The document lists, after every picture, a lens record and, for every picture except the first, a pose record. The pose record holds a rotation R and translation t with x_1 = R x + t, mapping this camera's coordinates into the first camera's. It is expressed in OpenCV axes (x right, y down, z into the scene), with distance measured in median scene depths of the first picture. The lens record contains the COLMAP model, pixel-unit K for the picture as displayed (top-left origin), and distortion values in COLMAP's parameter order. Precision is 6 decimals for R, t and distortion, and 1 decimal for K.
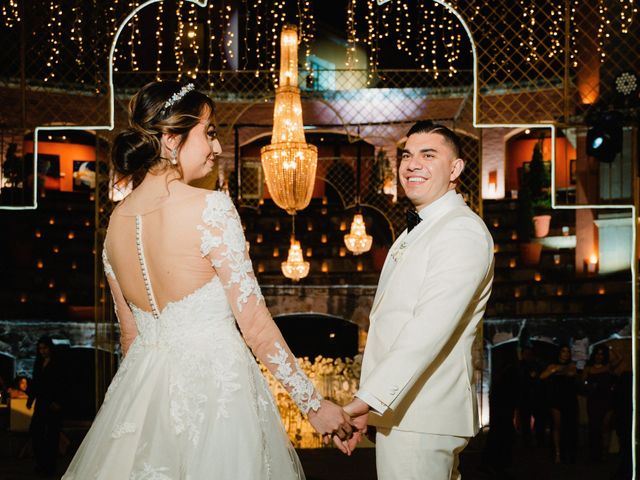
lens RADIAL K [[1074.7, 0, 320.0], [0, 1074.7, 240.0], [0, 0, 1]] dist [-0.027831, 0.083969]
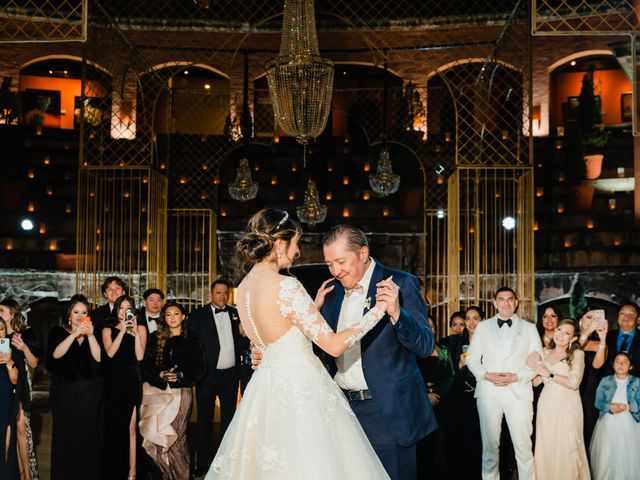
lens RADIAL K [[1074.7, 0, 320.0], [0, 1074.7, 240.0], [0, 0, 1]] dist [-0.027831, 0.083969]
pose [[0.999750, 0.006077, -0.021511, 0.002020], [-0.005054, 0.998867, 0.047315, 0.006456], [0.021774, -0.047194, 0.998648, 0.112598]]
